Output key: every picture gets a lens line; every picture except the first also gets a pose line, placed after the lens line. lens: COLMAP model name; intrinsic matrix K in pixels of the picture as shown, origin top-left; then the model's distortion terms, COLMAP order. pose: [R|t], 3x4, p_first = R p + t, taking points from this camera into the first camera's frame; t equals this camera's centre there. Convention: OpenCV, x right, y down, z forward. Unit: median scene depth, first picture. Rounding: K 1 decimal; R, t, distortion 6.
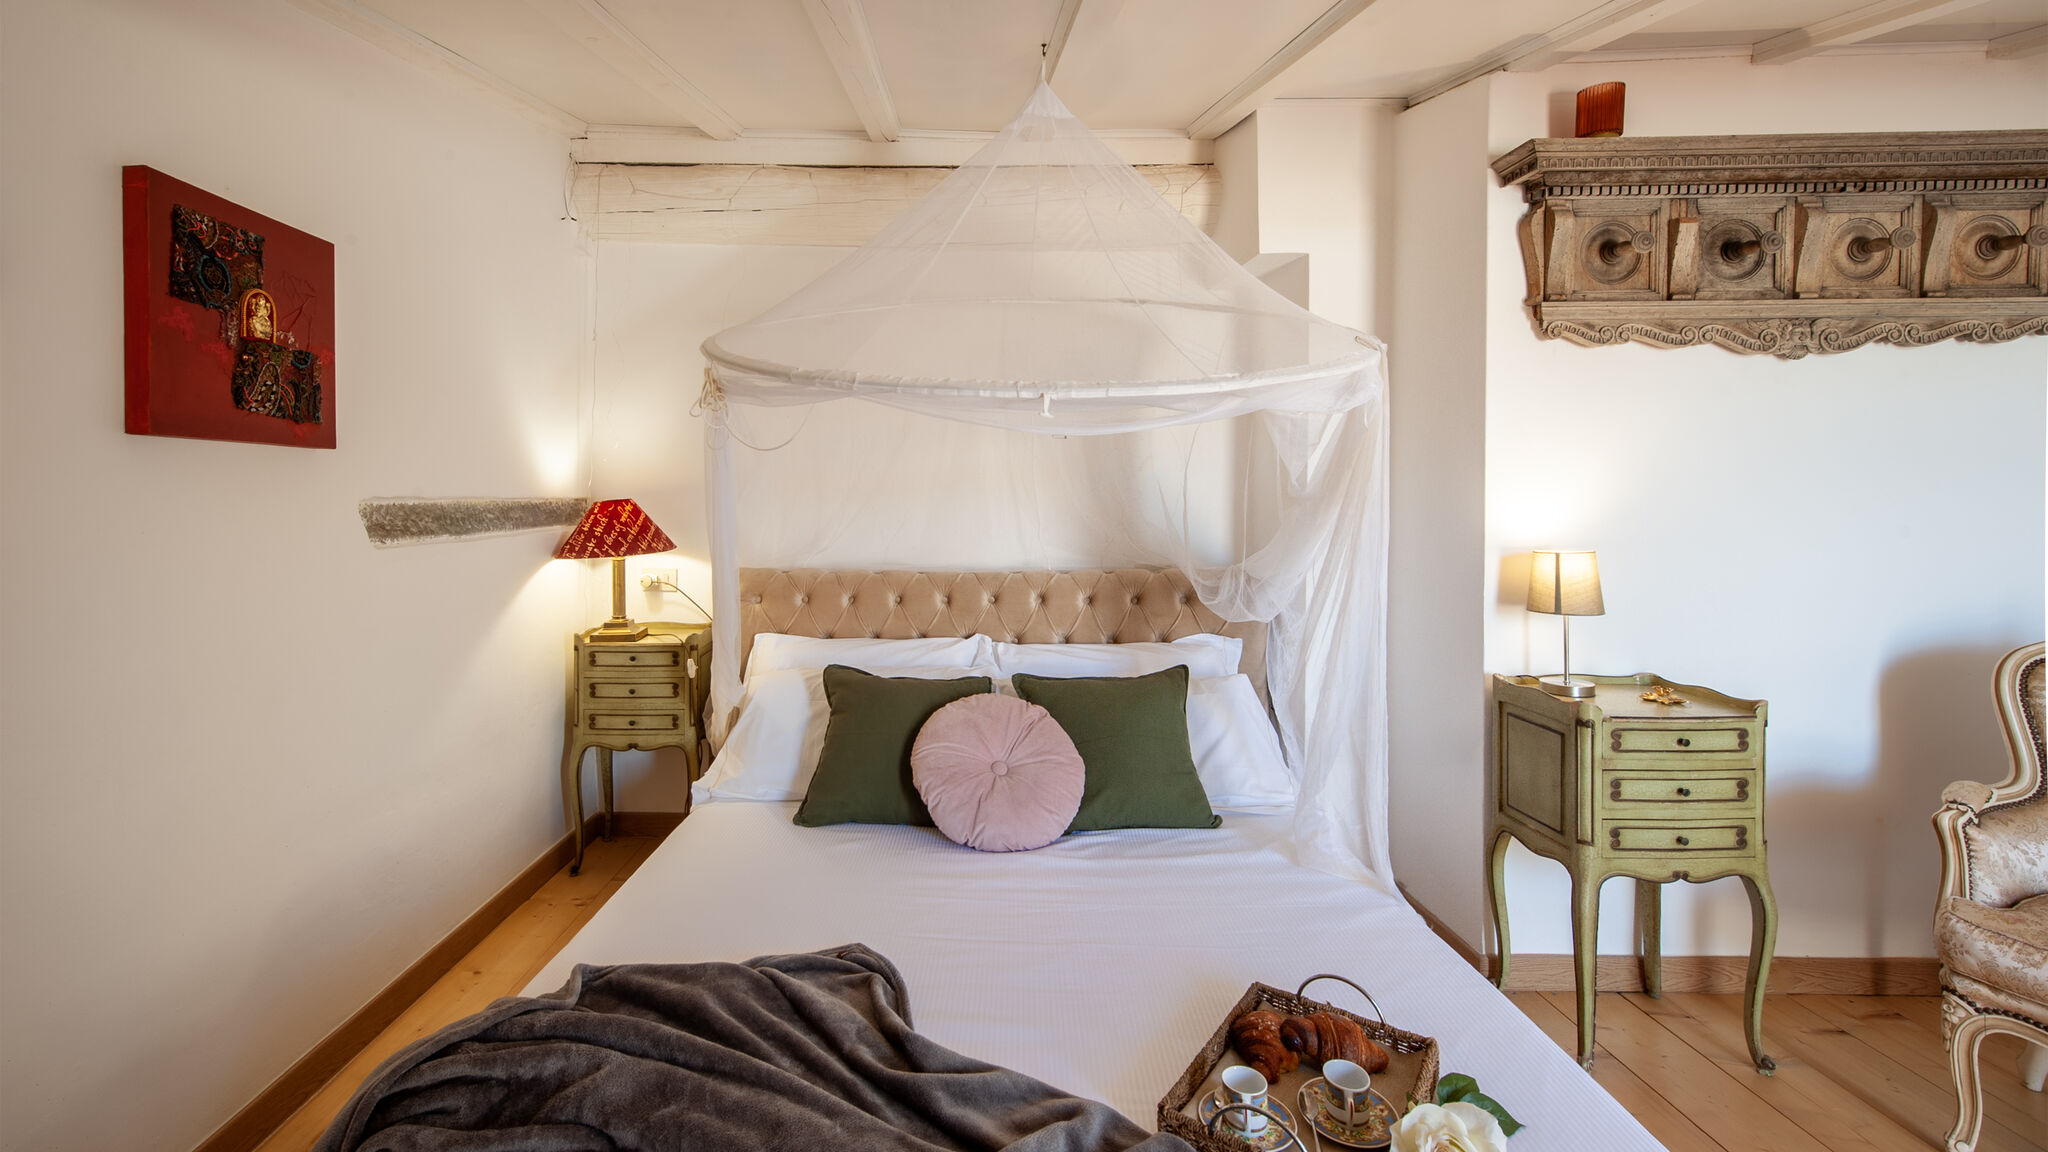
lens RADIAL K [[871.2, 0, 1171.2], [0, 871.2, 555.2], [0, 0, 1]] dist [0.018904, -0.002308]
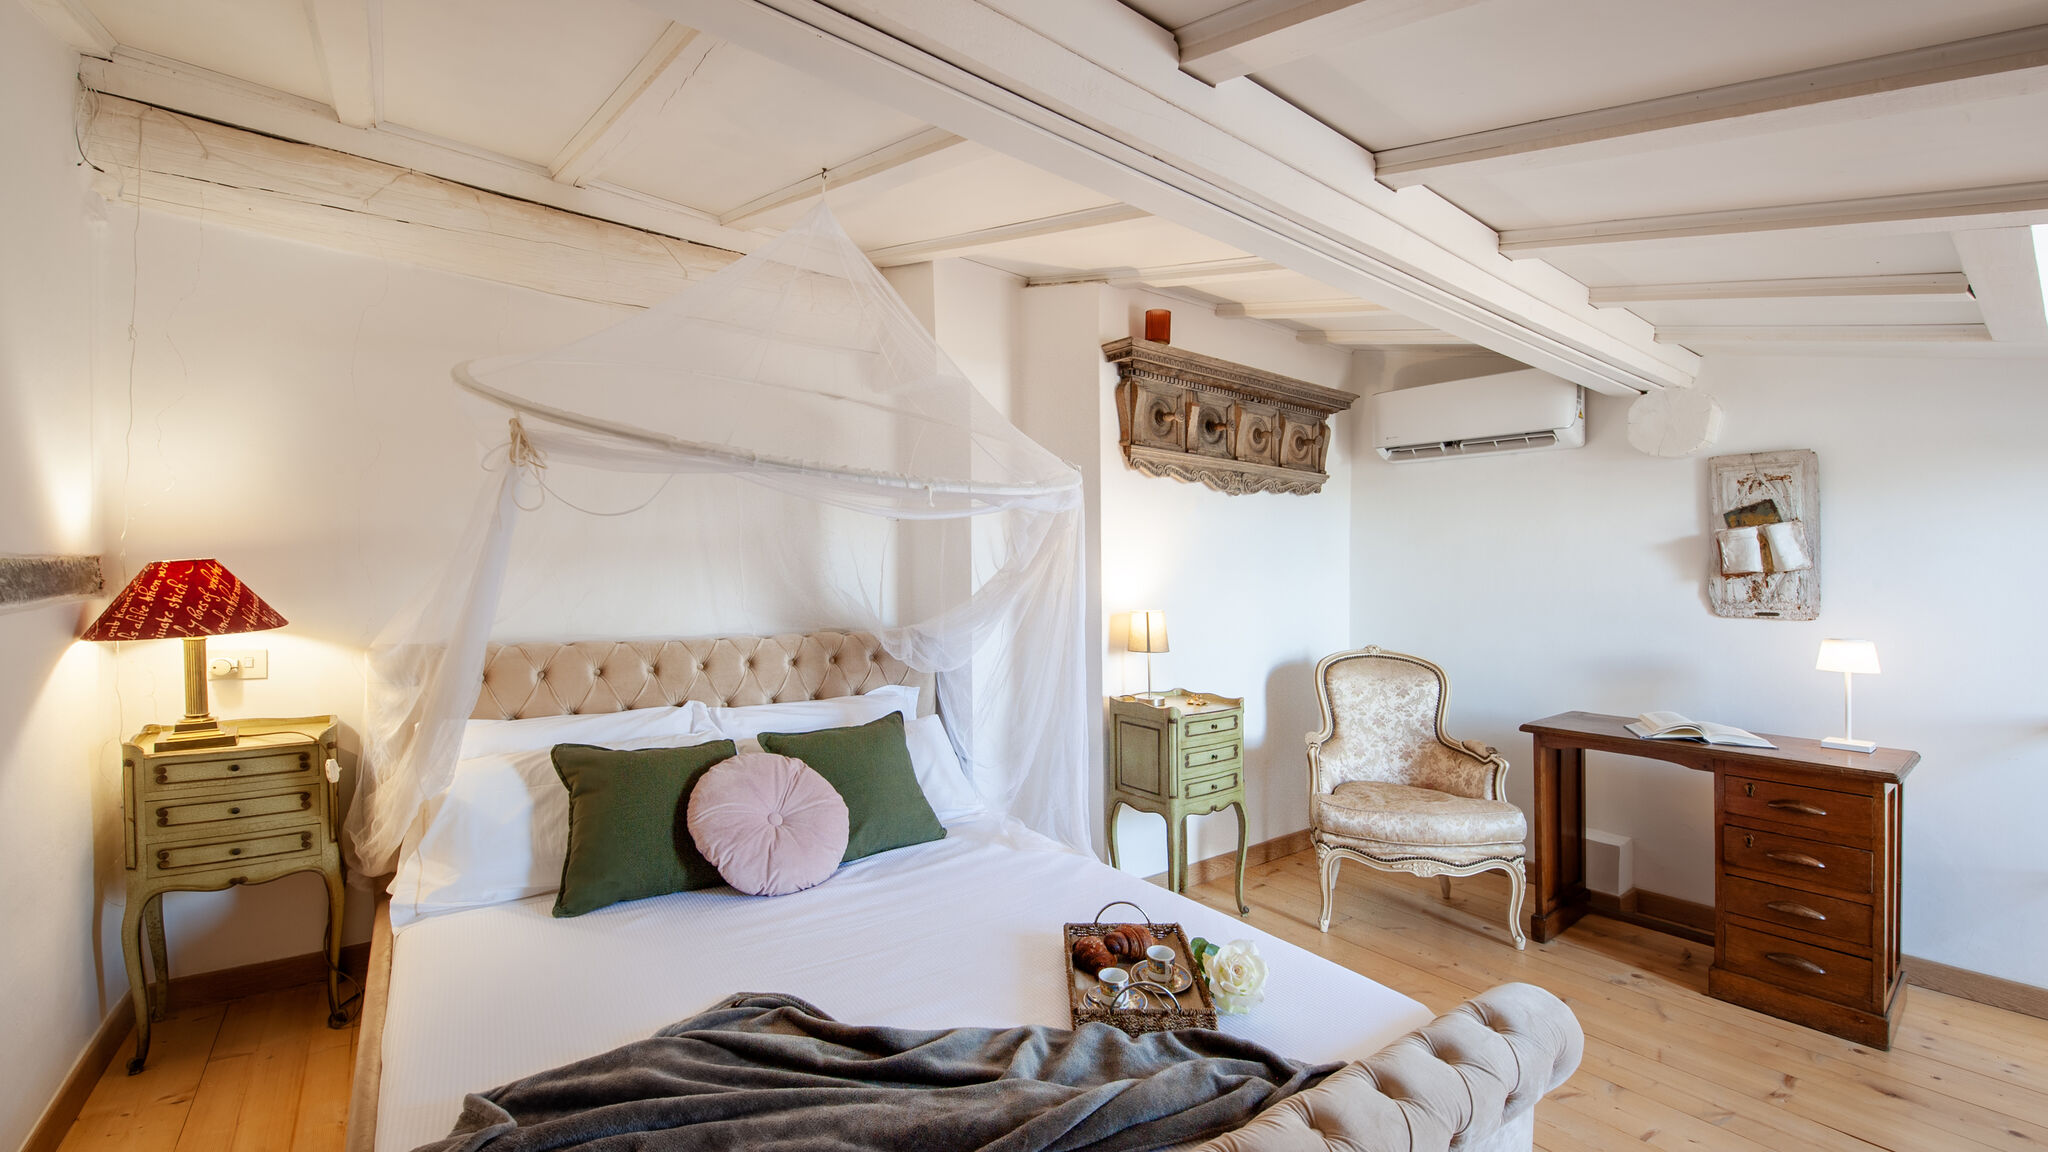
lens RADIAL K [[871.2, 0, 961.4], [0, 871.2, 619.4], [0, 0, 1]] dist [0.018904, -0.002308]
pose [[0.788336, -0.017816, 0.614988, -0.731031], [0.021153, 0.999775, 0.001848, 0.000441], [-0.614882, 0.011552, 0.788535, 0.004250]]
